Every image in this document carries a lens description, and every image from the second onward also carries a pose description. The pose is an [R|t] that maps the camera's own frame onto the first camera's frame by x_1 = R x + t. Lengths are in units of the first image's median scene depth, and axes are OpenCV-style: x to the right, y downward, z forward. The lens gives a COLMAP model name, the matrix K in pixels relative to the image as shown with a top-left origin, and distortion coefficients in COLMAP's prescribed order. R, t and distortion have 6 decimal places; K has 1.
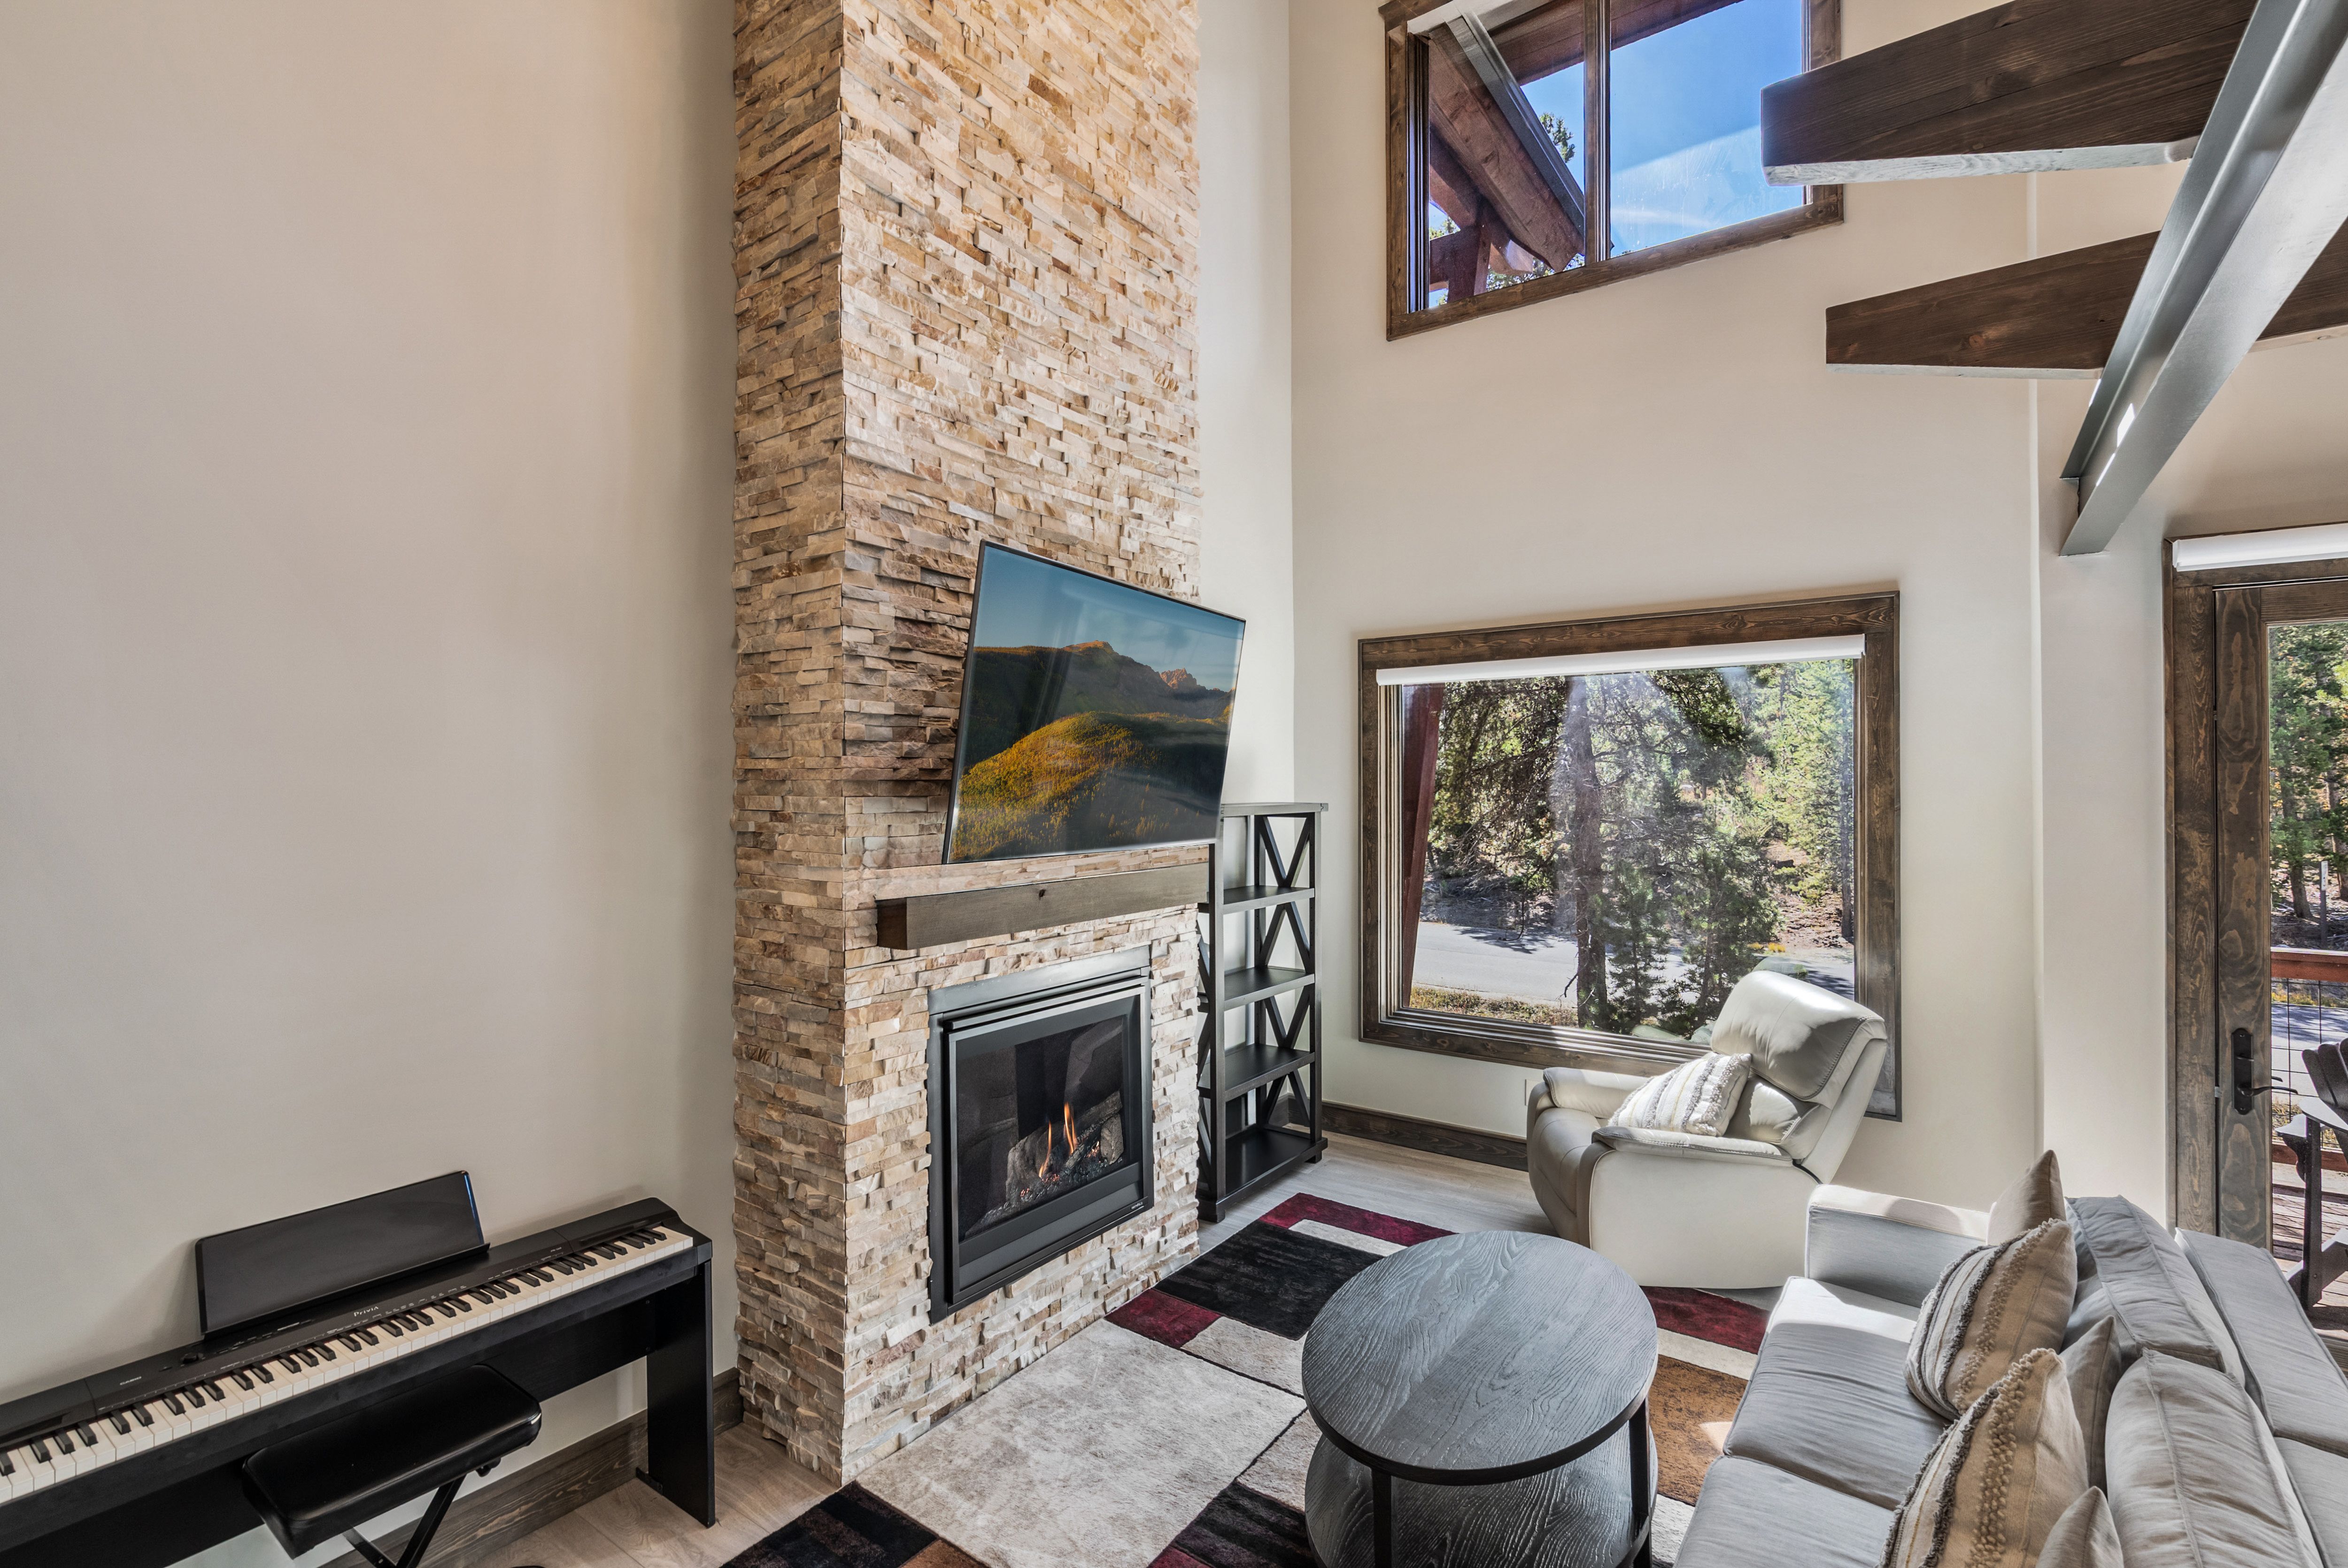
lens RADIAL K [[1063.8, 0, 1178.2], [0, 1063.8, 787.0], [0, 0, 1]] dist [-0.006875, 0.002145]
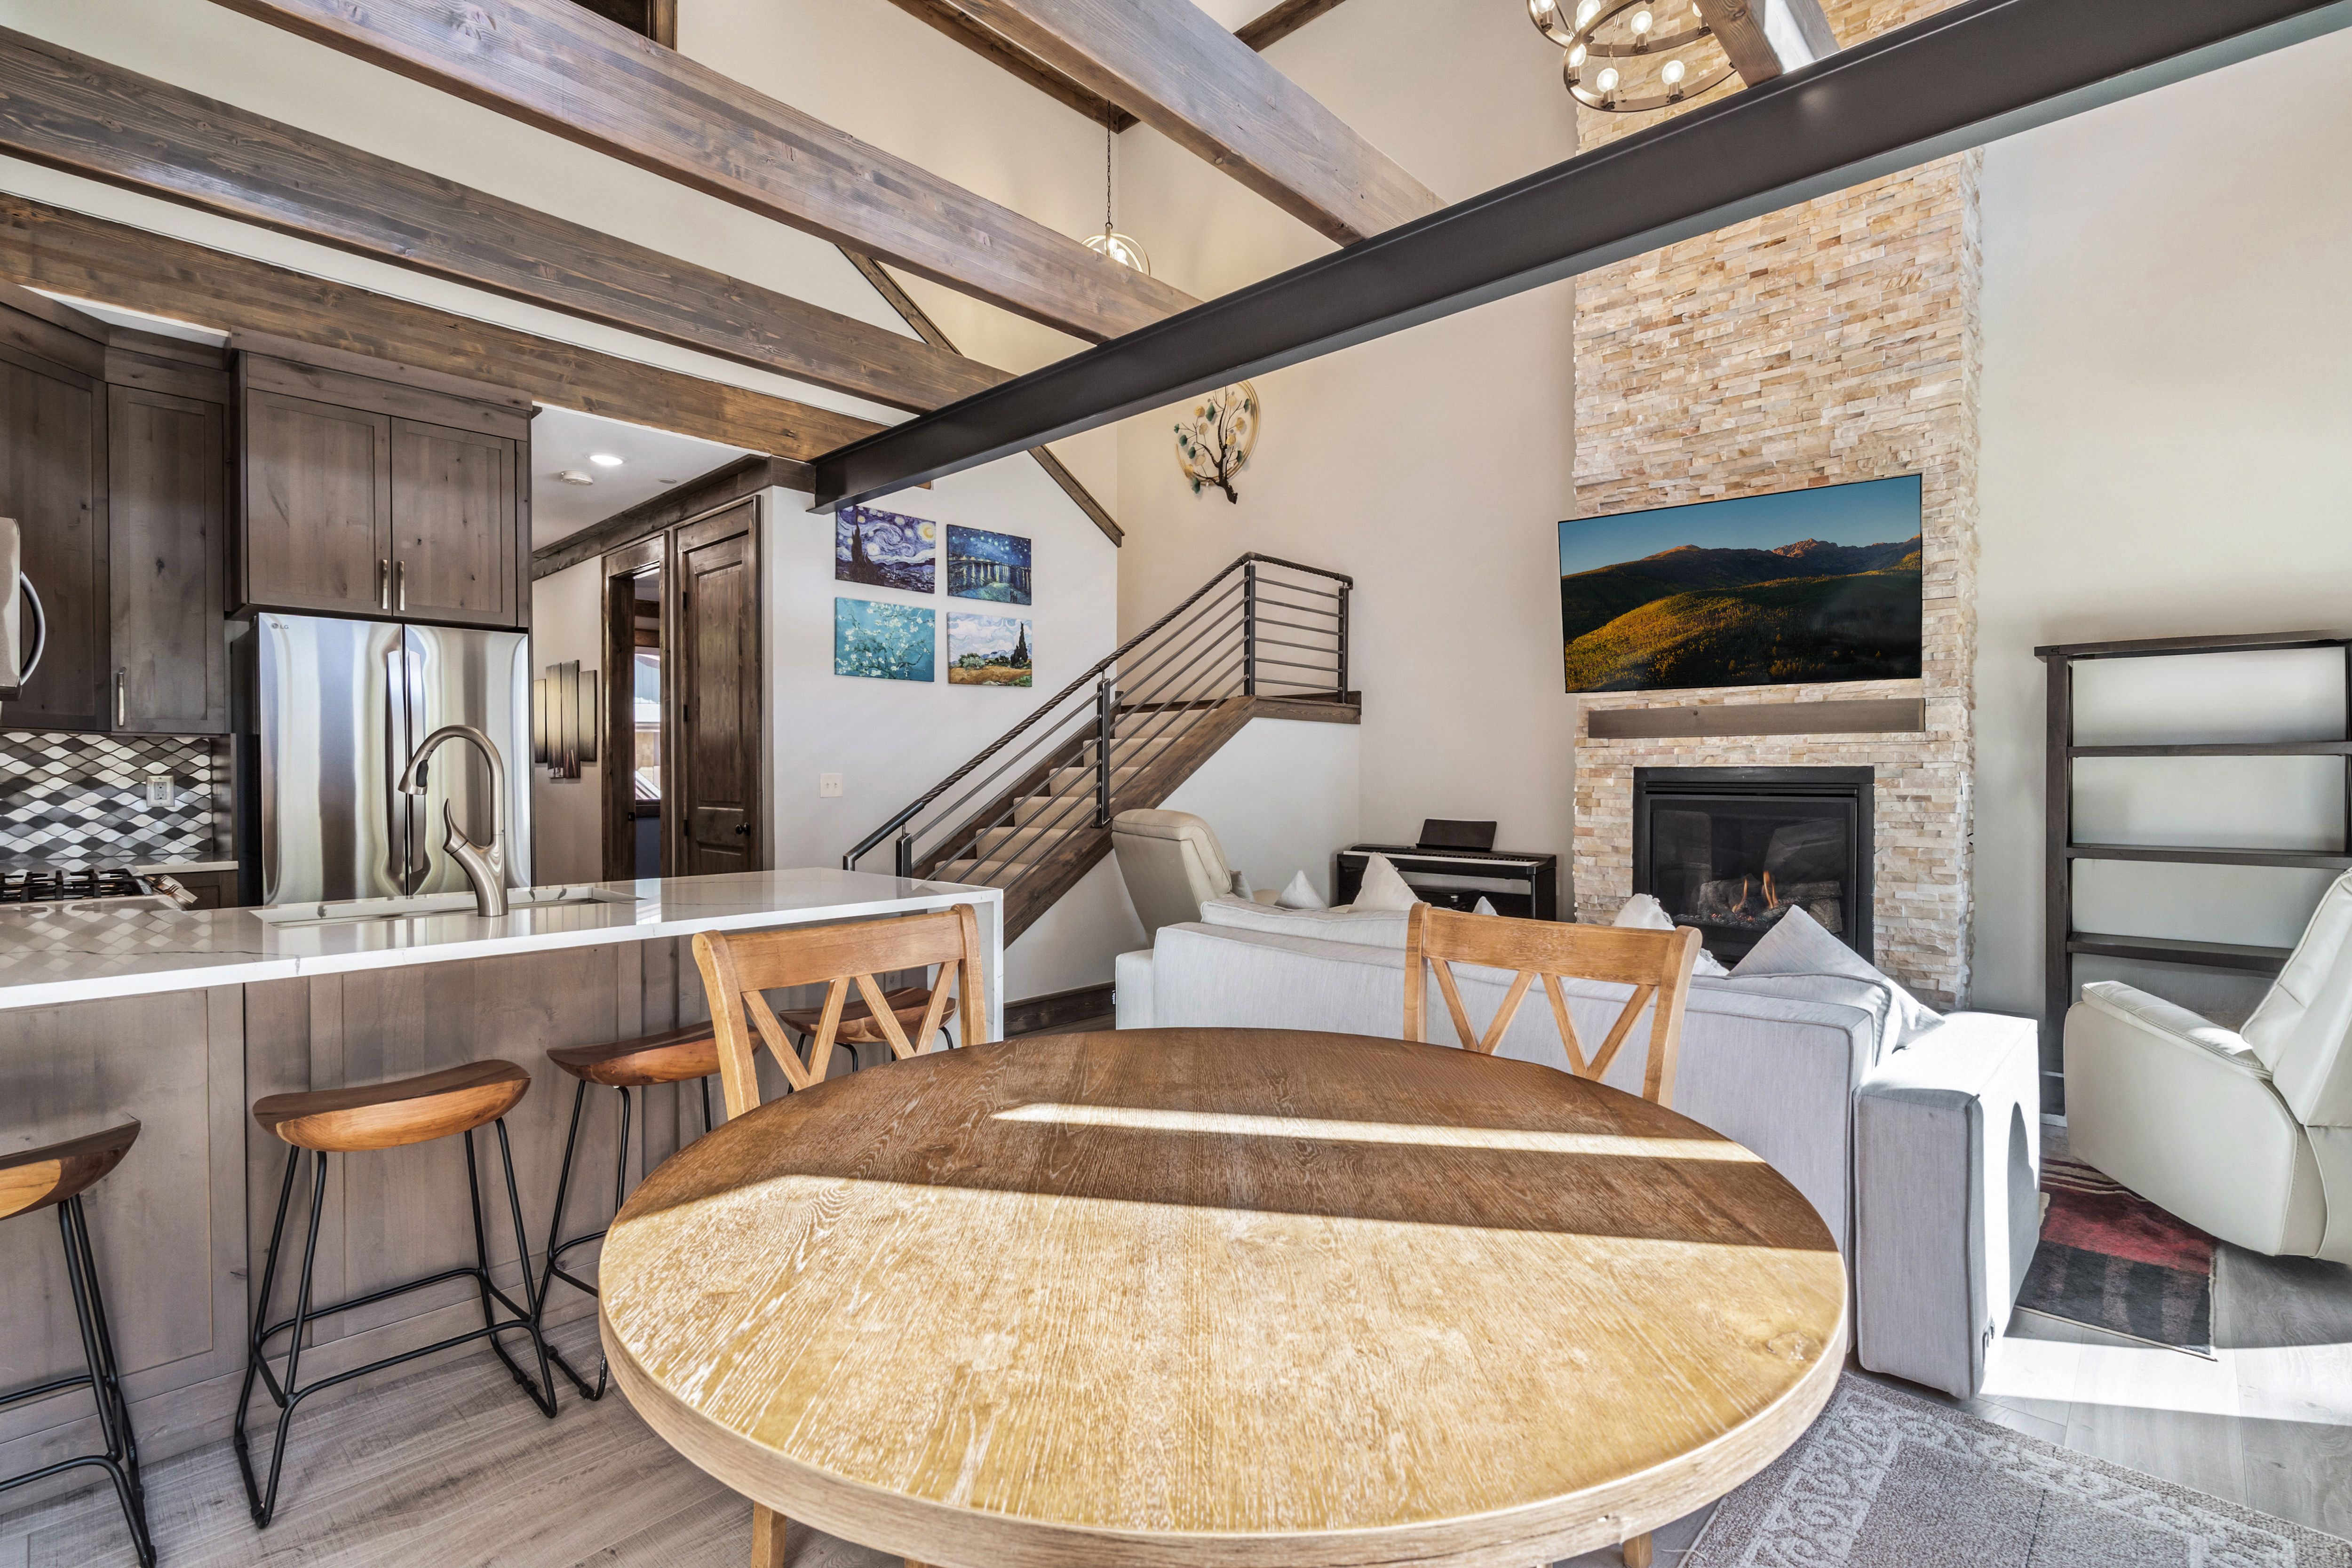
lens RADIAL K [[1065.7, 0, 1186.4], [0, 1065.7, 790.7], [0, 0, 1]] dist [-0.006875, 0.002145]
pose [[-0.148276, 0.018440, -0.988774, 1.371841], [-0.005413, 0.999796, 0.019457, 0.168923], [0.988931, 0.008237, -0.148146, 0.449053]]
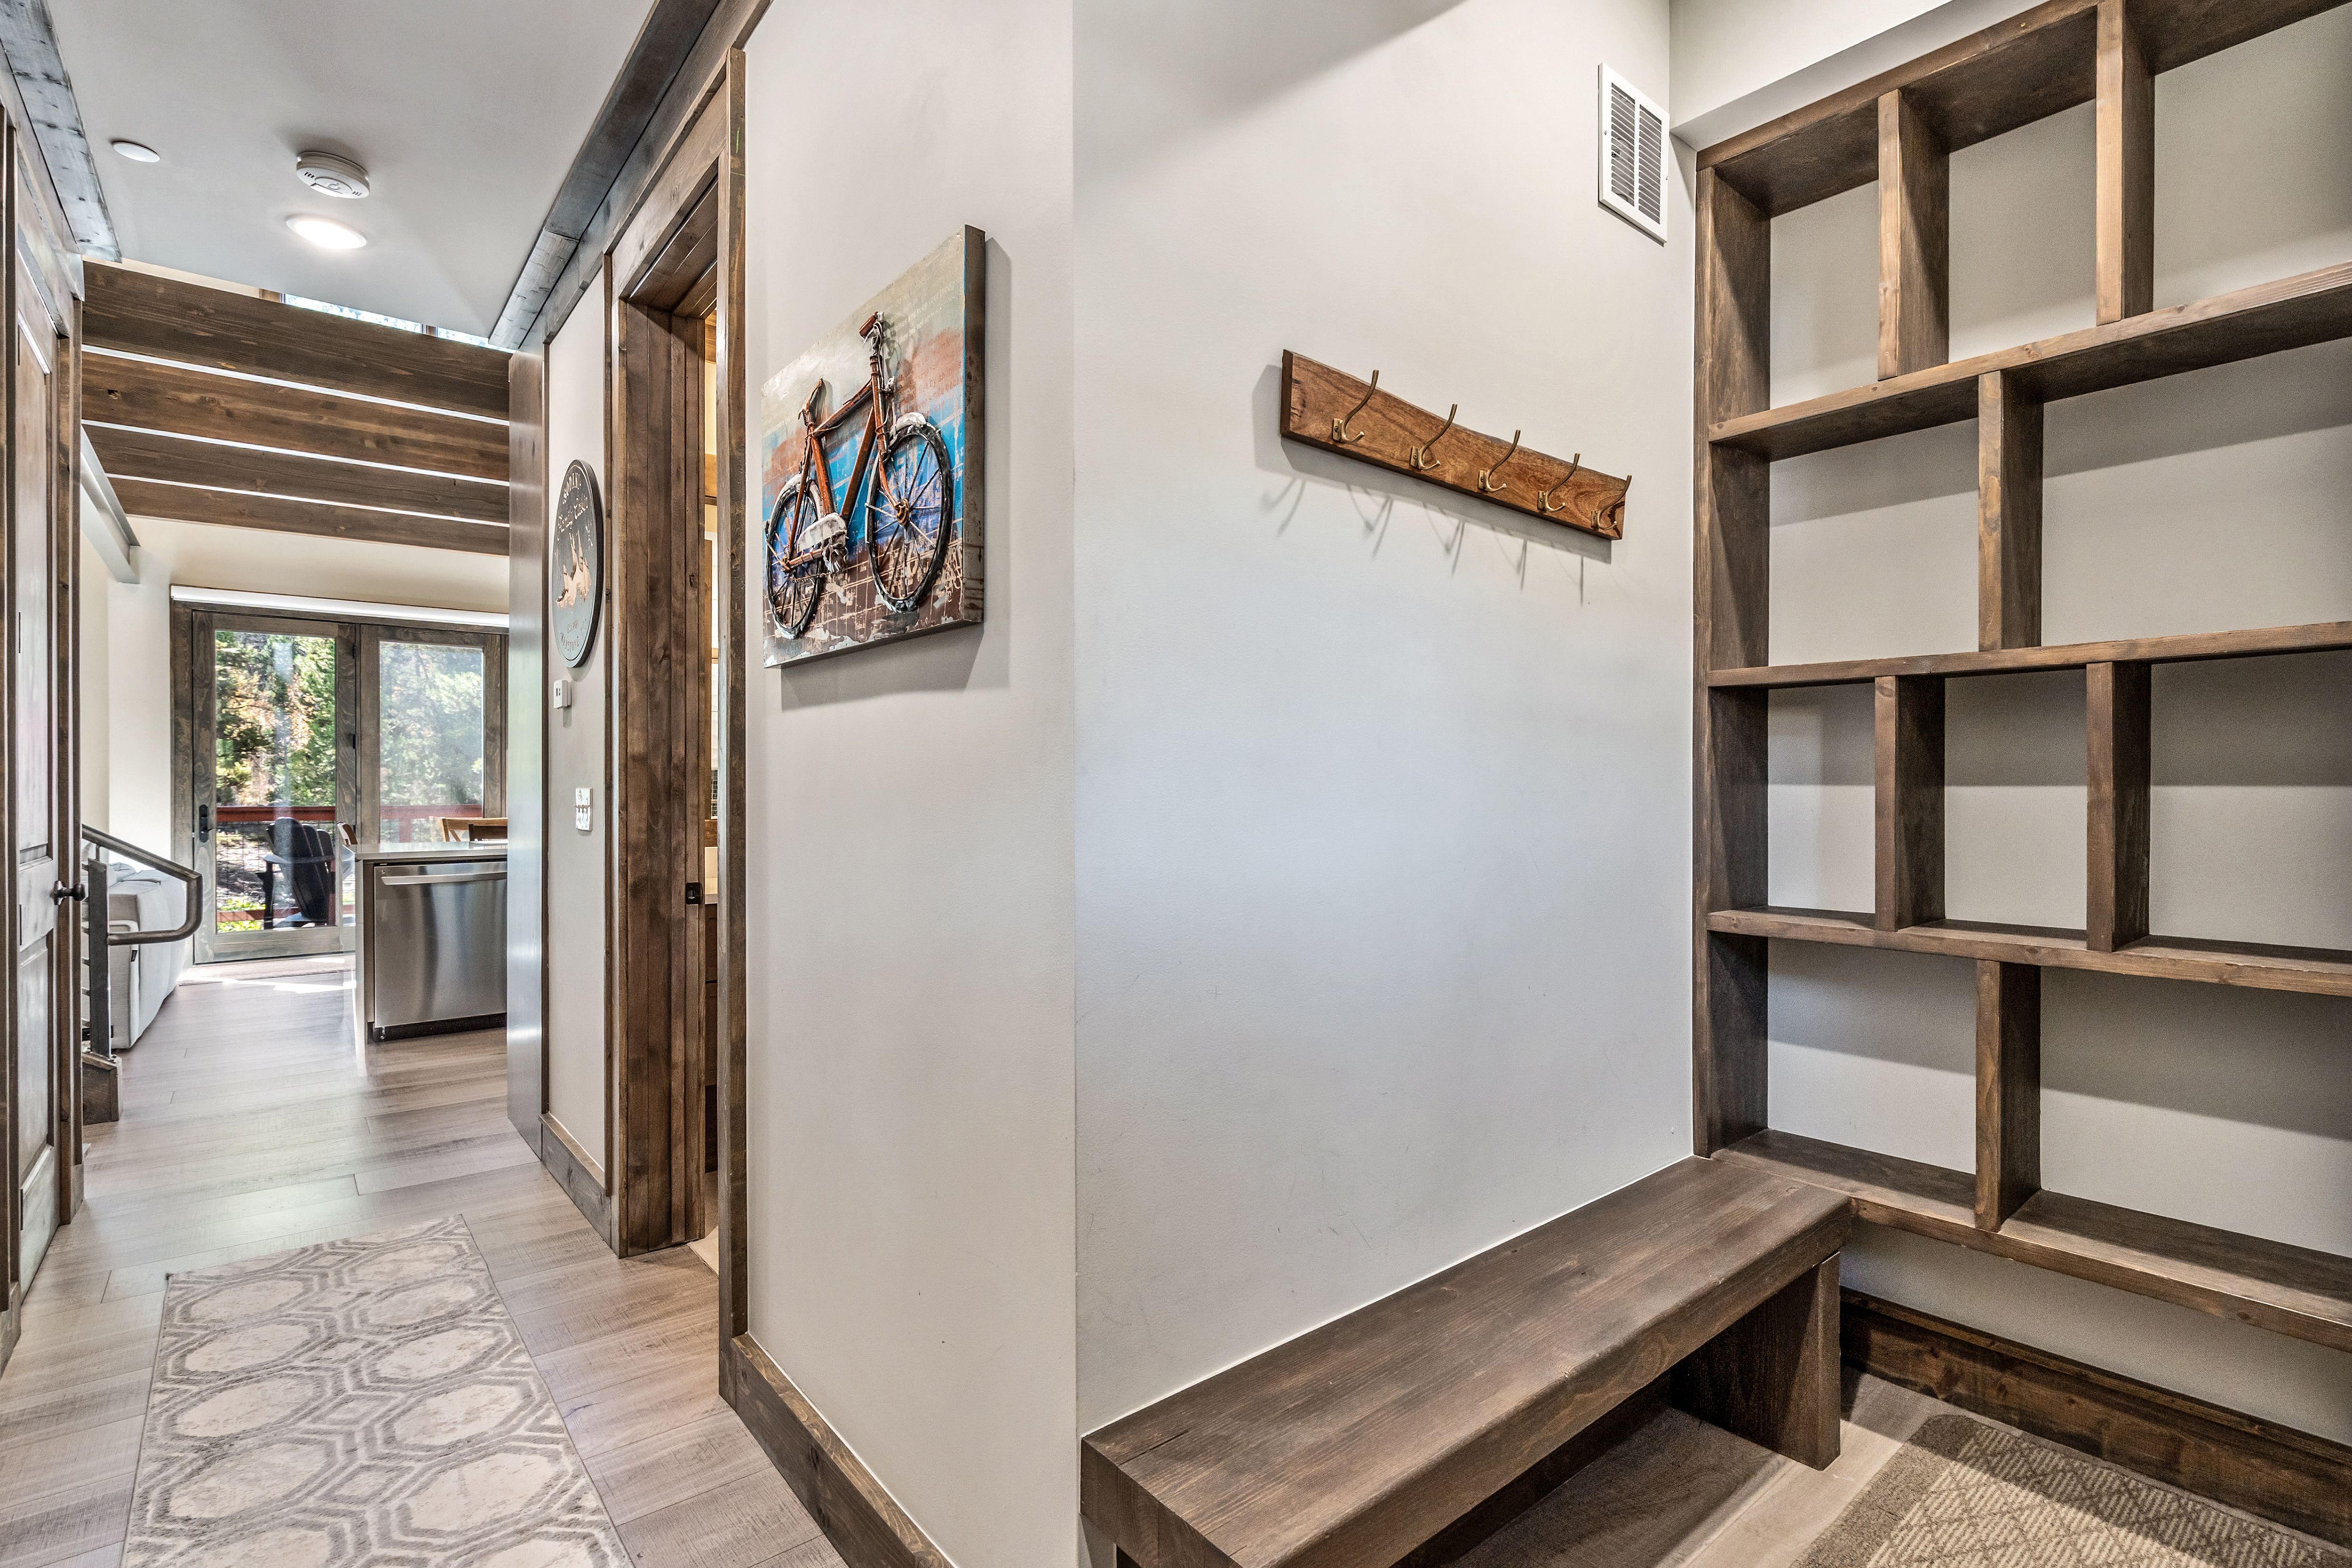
lens RADIAL K [[1065.7, 0, 1197.8], [0, 1065.7, 783.3], [0, 0, 1]] dist [-0.006875, 0.002145]
pose [[0.220698, 0.005342, 0.975328, -0.686303], [0.005286, 0.999964, -0.006672, 0.188748], [-0.975328, 0.006628, 0.220661, -1.451369]]
